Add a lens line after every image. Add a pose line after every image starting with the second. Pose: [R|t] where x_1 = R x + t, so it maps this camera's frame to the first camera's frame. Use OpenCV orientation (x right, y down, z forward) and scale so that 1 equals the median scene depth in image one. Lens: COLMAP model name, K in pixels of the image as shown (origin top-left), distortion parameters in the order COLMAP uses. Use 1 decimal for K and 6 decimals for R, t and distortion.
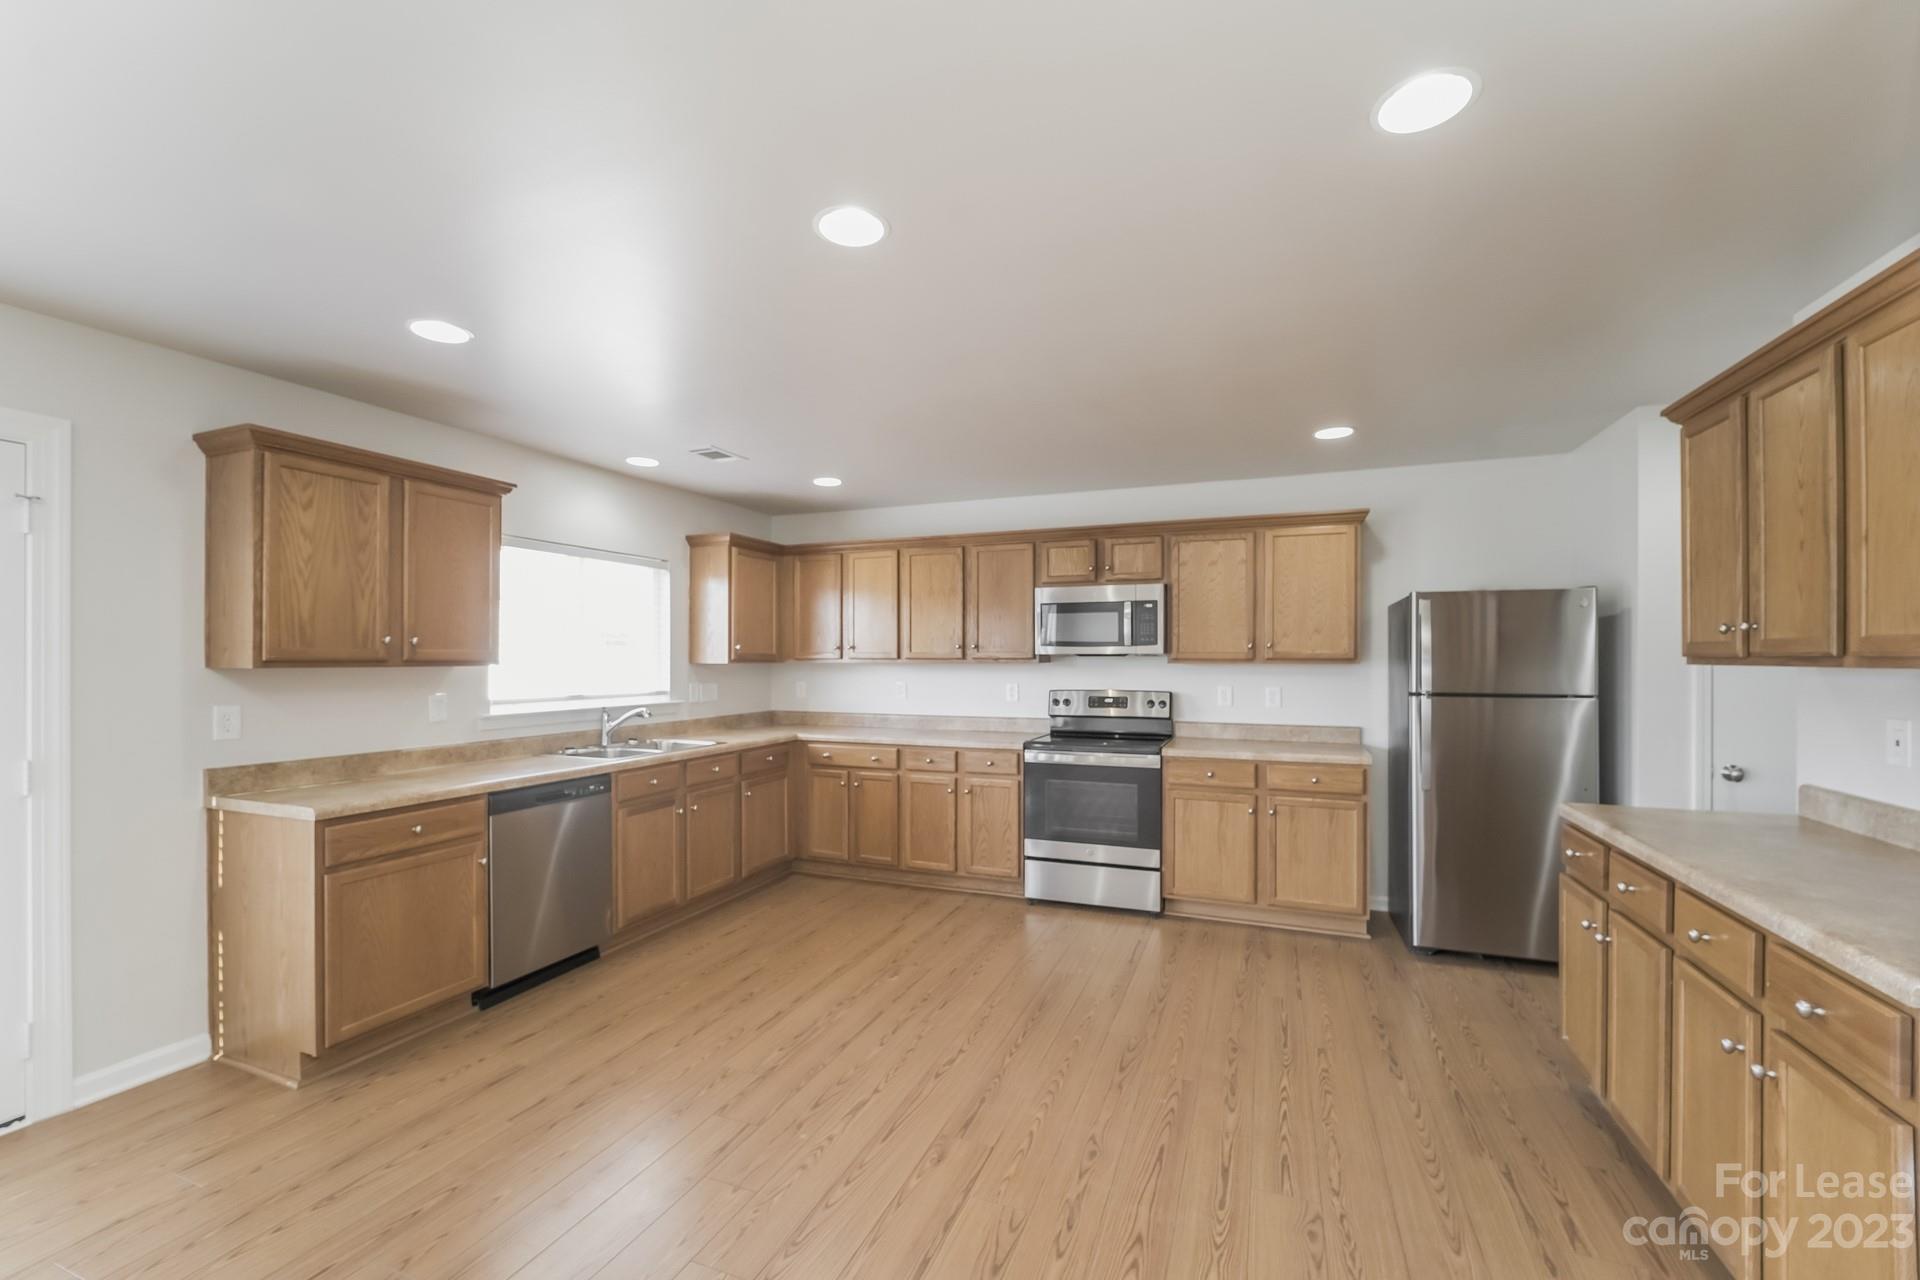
lens RADIAL K [[793.6, 0, 989.6], [0, 793.6, 658.6], [0, 0, 1]] dist [-0.006755, 0.000003]
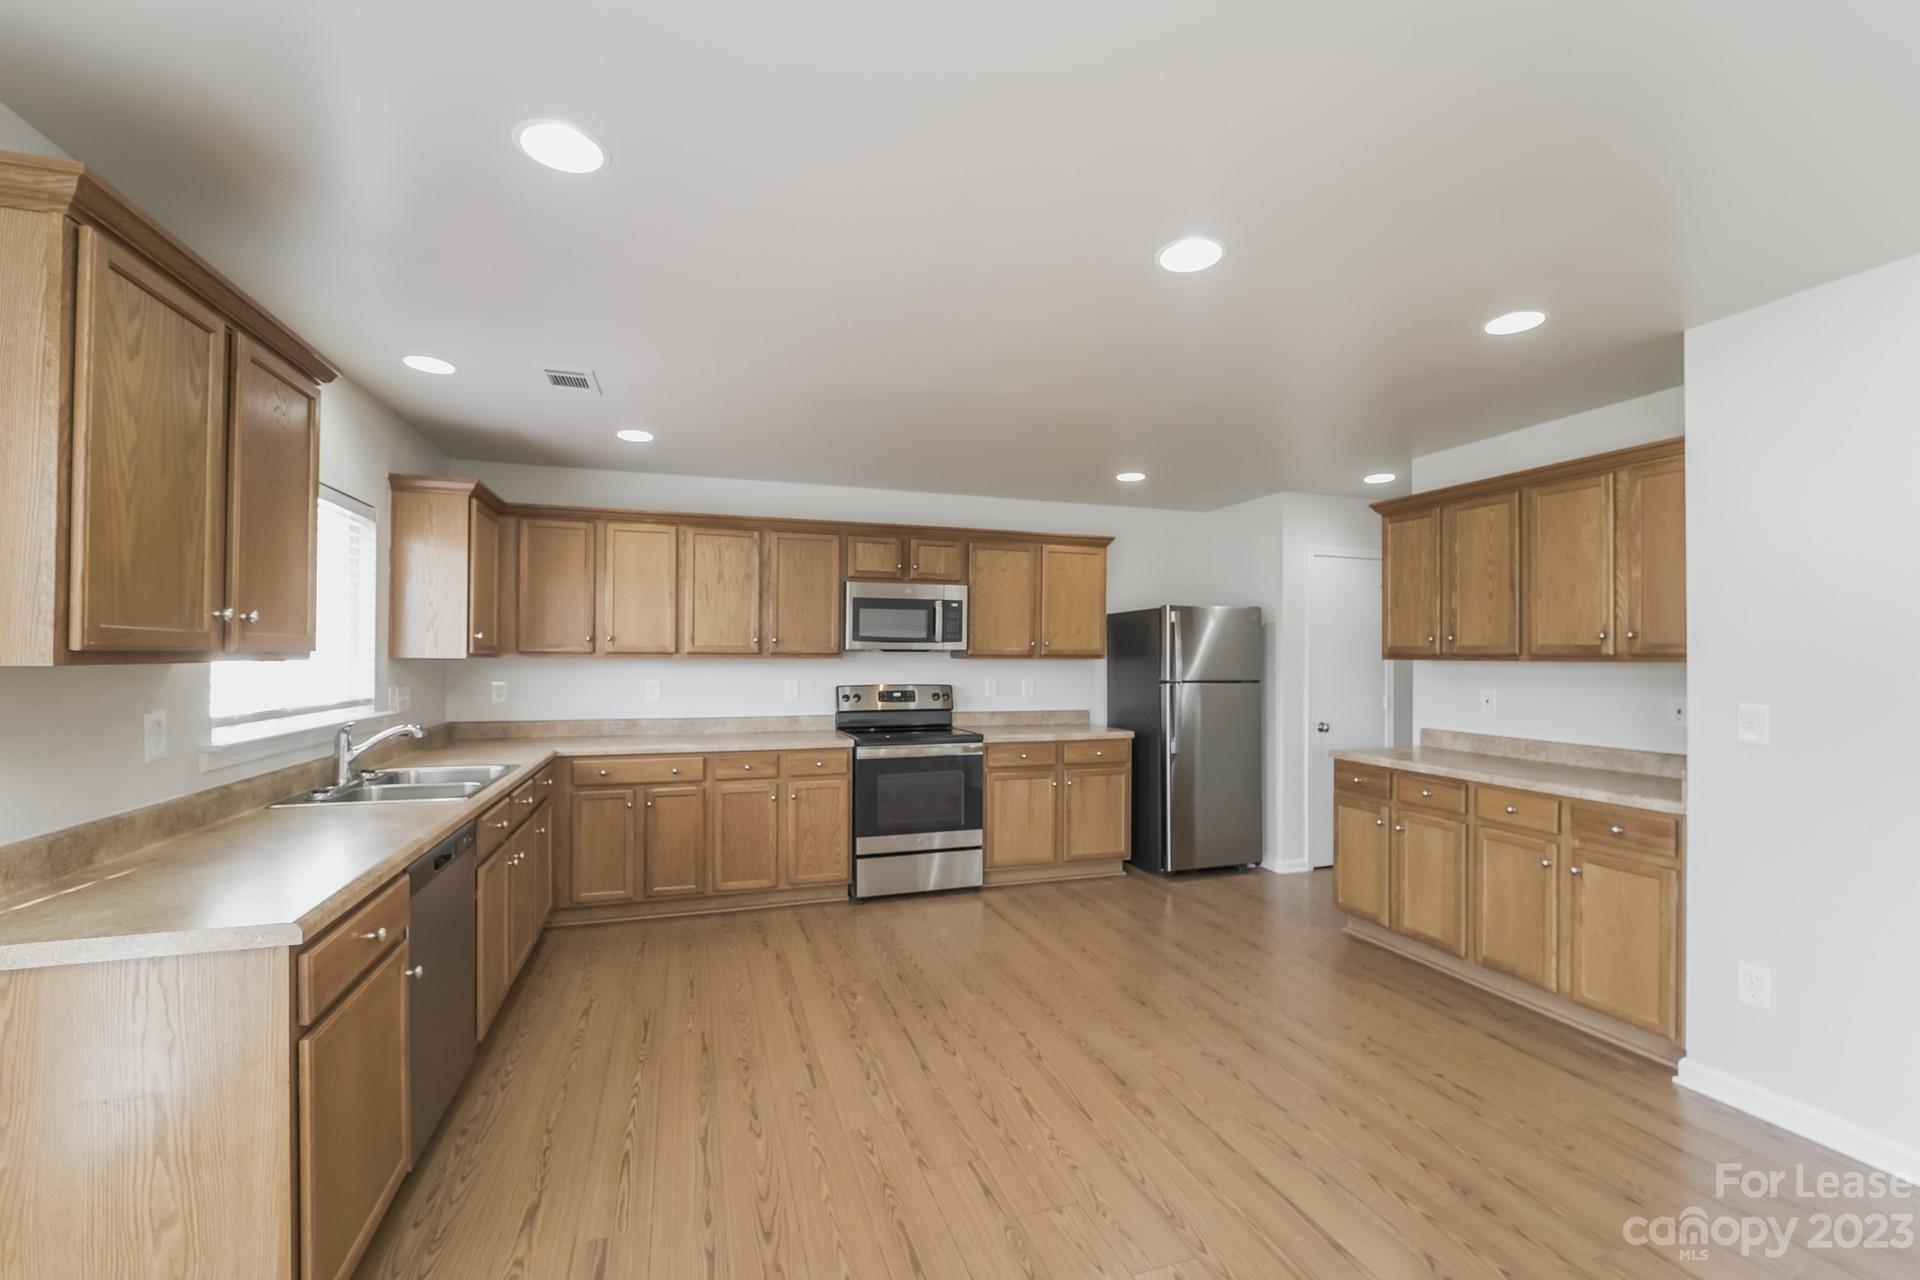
lens RADIAL K [[793.6, 0, 976.9], [0, 793.6, 648.8], [0, 0, 1]] dist [-0.006755, 0.000003]
pose [[0.766396, 0.009274, 0.642302, -0.470743], [-0.004513, 0.999949, -0.009053, 0.002202], [-0.642353, 0.004039, 0.766399, 0.154160]]
